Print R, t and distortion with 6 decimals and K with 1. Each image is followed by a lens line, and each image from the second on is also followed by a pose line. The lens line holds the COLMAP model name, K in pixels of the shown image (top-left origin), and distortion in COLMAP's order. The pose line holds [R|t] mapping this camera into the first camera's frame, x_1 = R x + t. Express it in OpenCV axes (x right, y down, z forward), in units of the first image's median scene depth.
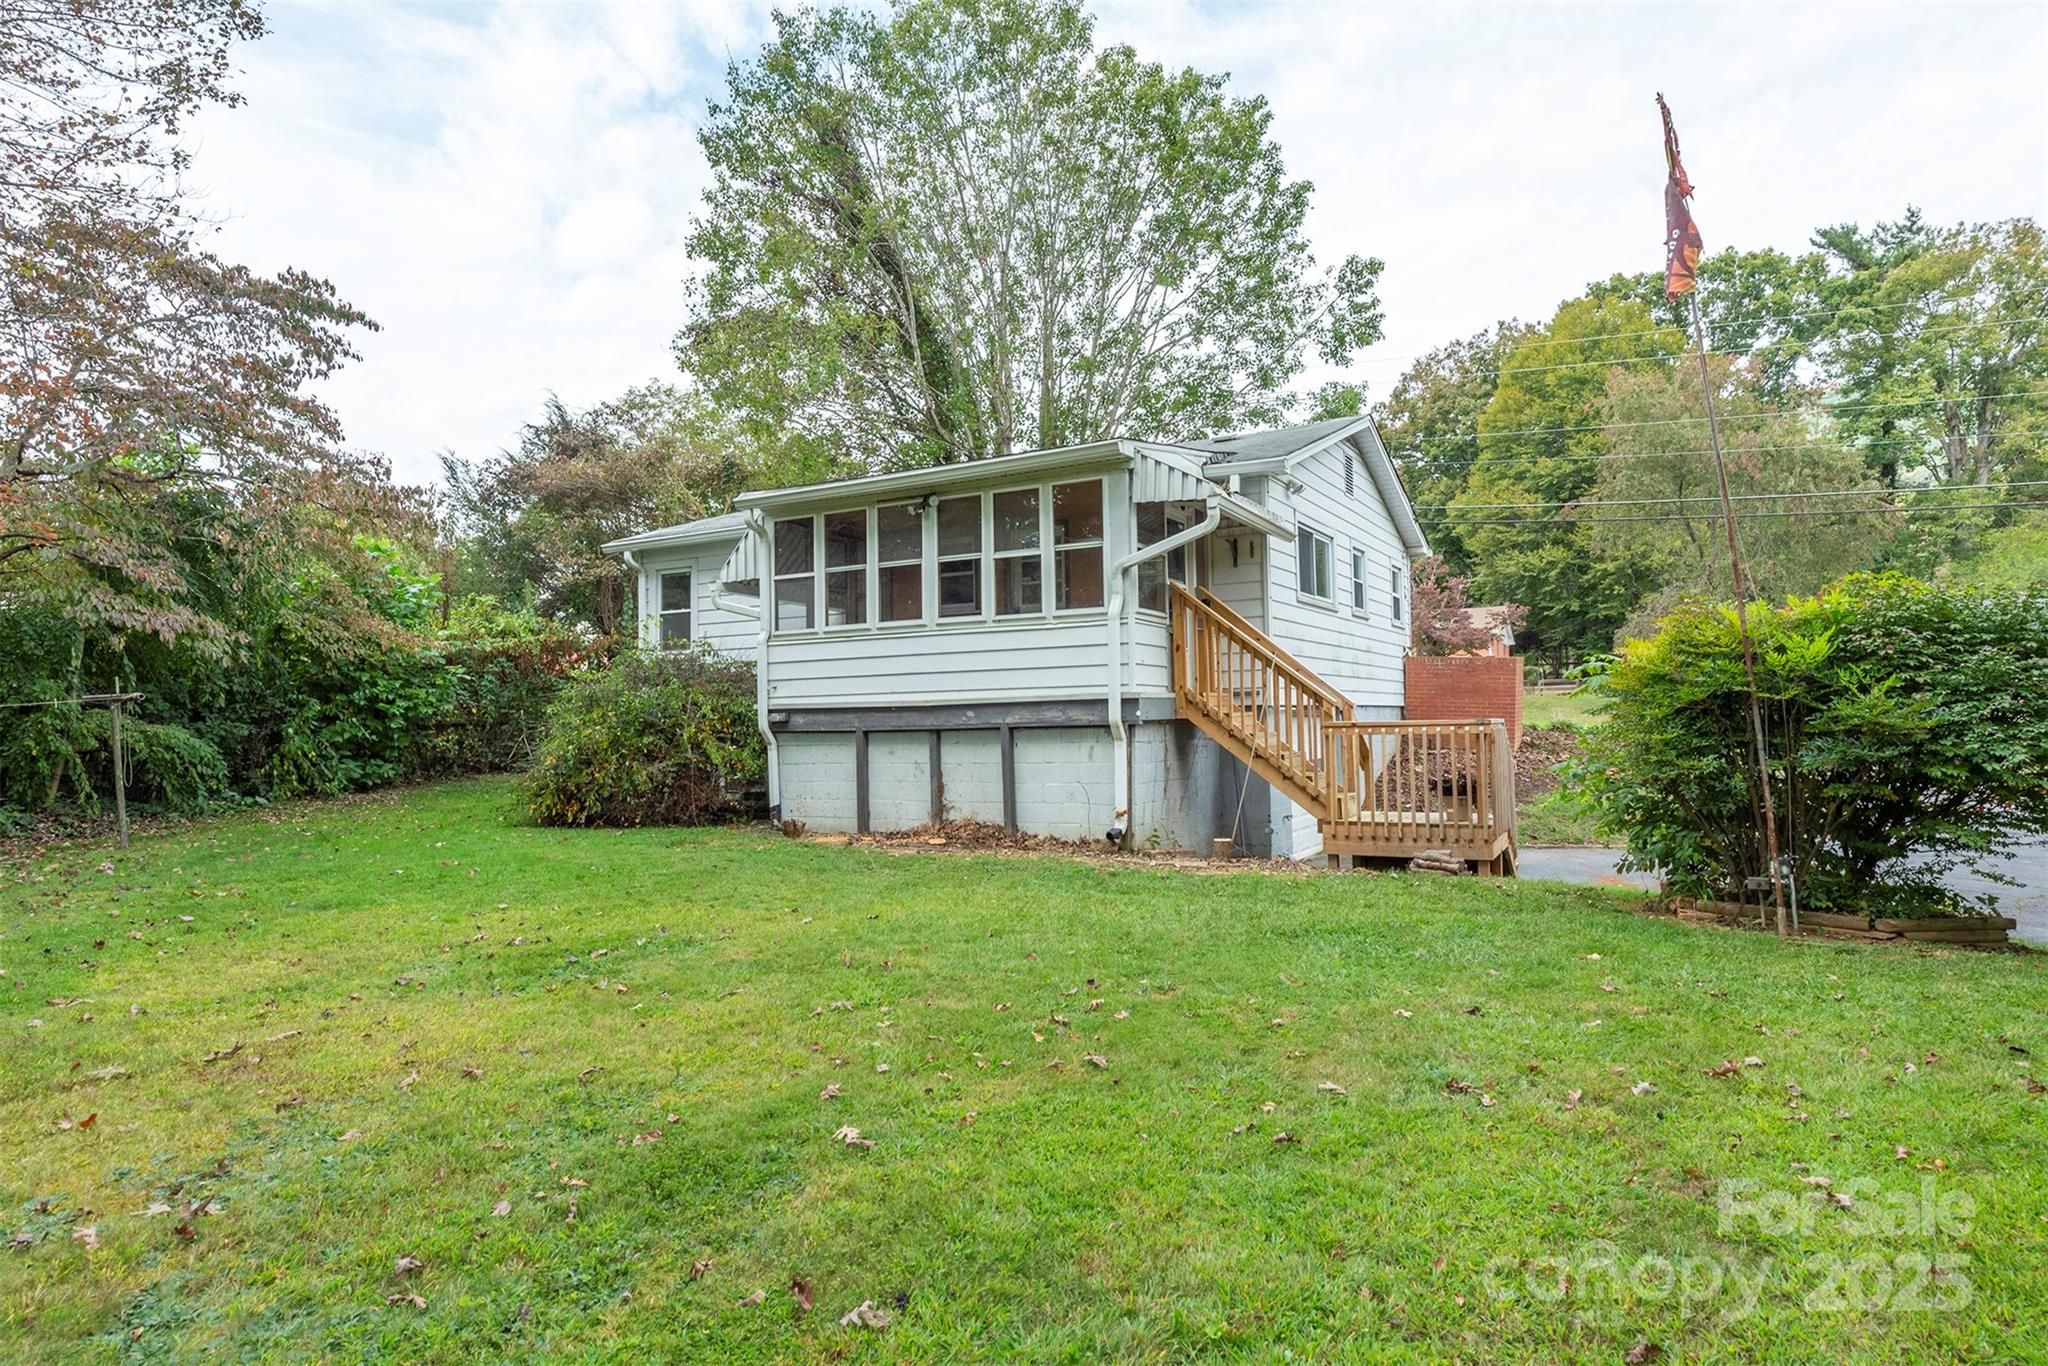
lens RADIAL K [[1194.7, 0, 1024.0], [0, 1194.7, 683.0], [0, 0, 1]] dist [0.001634, -0.002426]
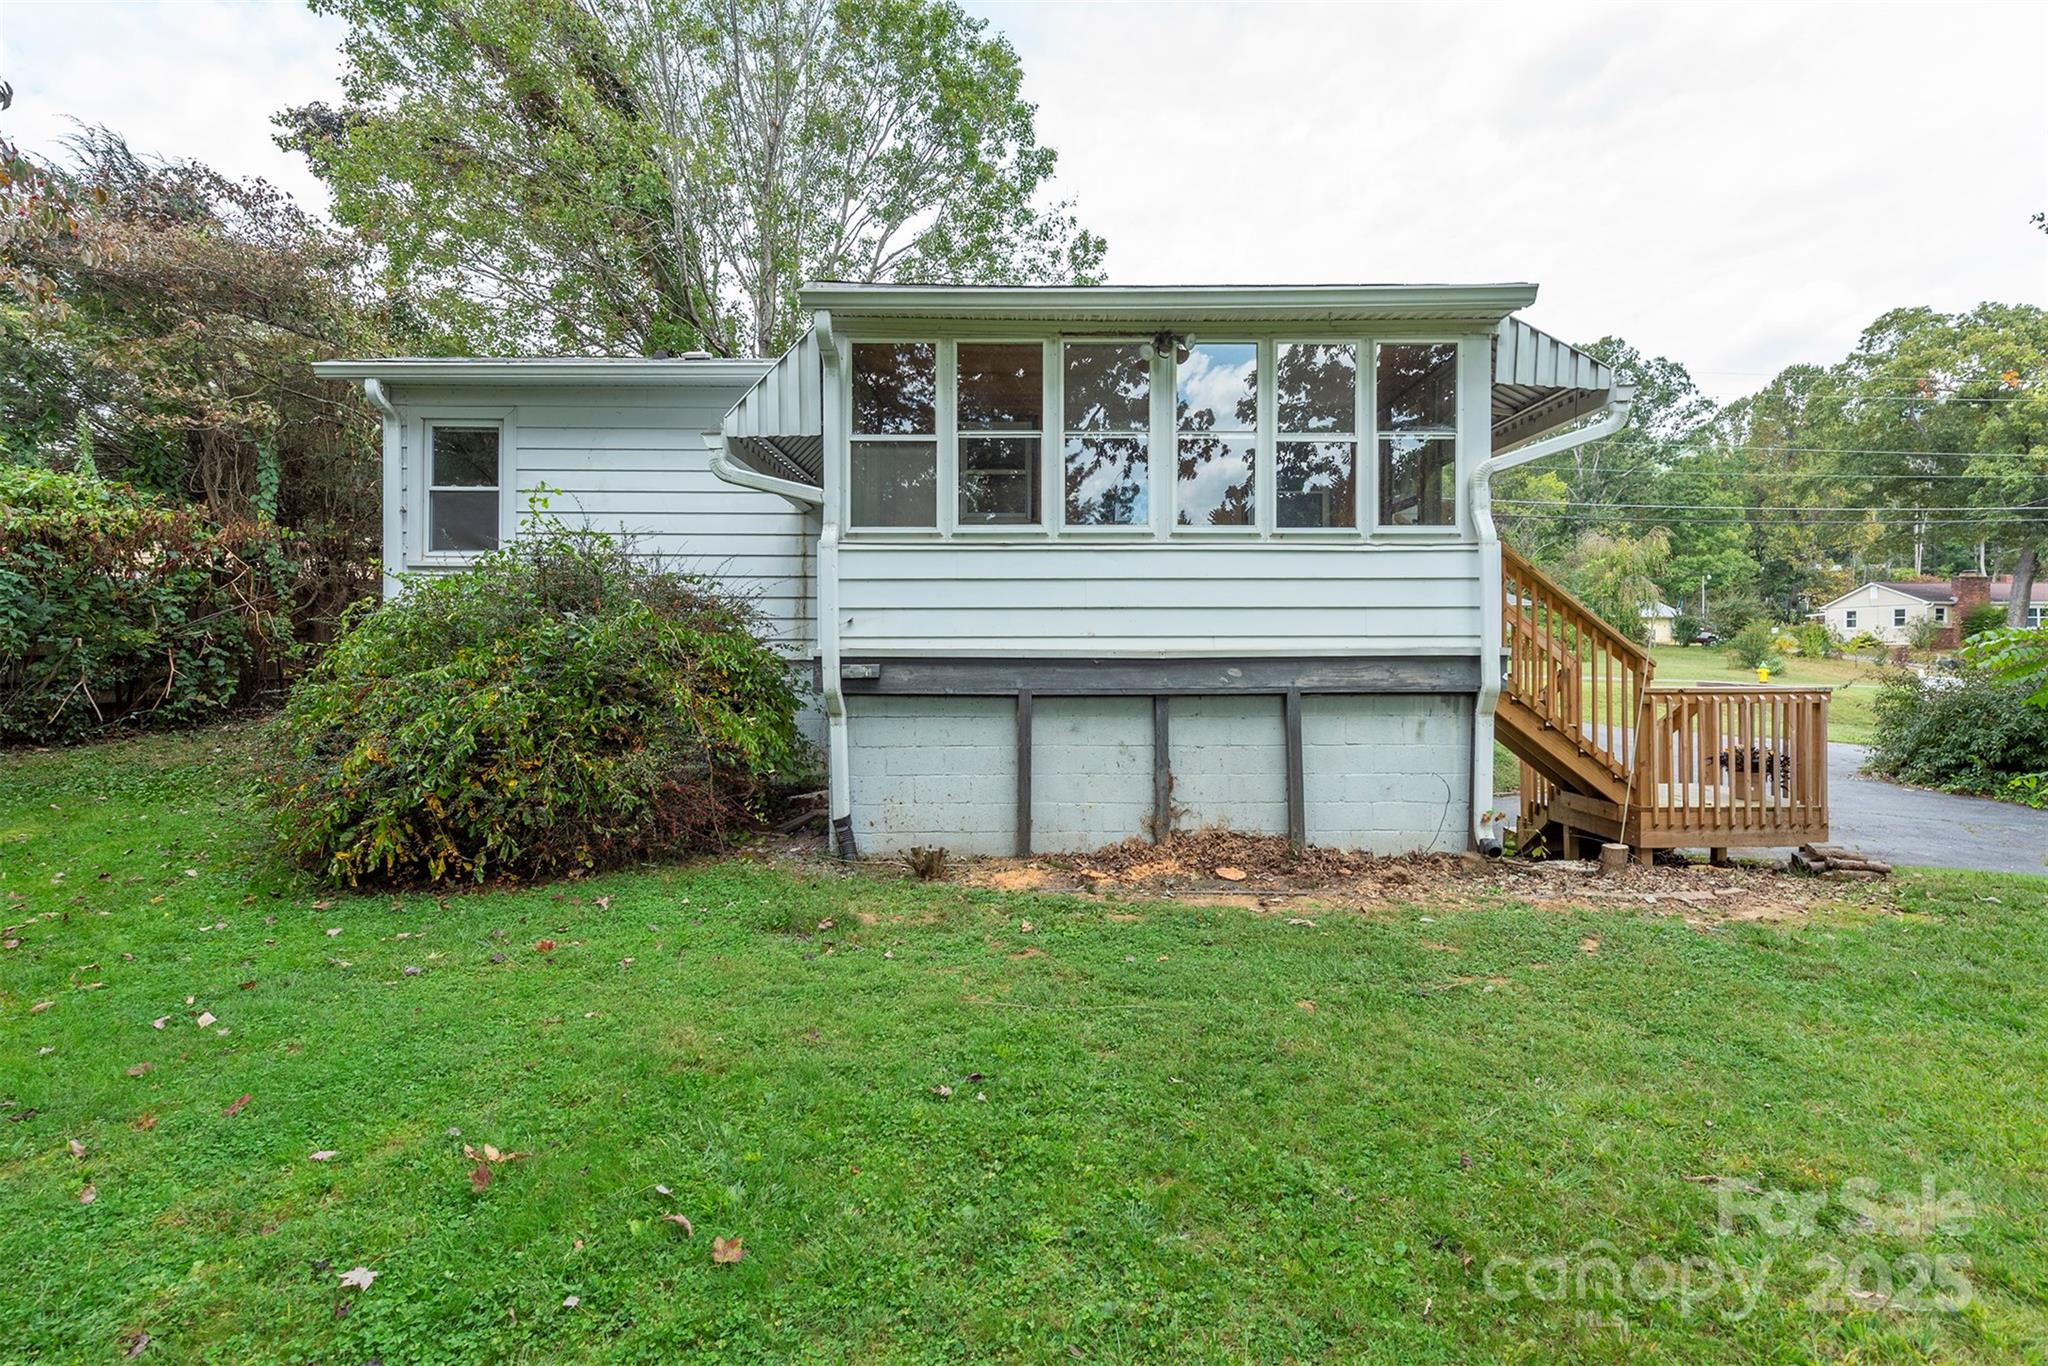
lens RADIAL K [[948.7, 0, 1056.5], [0, 948.7, 648.7], [0, 0, 1]] dist [0.010780, -0.000057]
pose [[0.864198, 0.017165, 0.502860, -0.308720], [-0.032584, 0.999229, 0.021891, 0.003412], [-0.502096, -0.035304, 0.864091, 0.461607]]
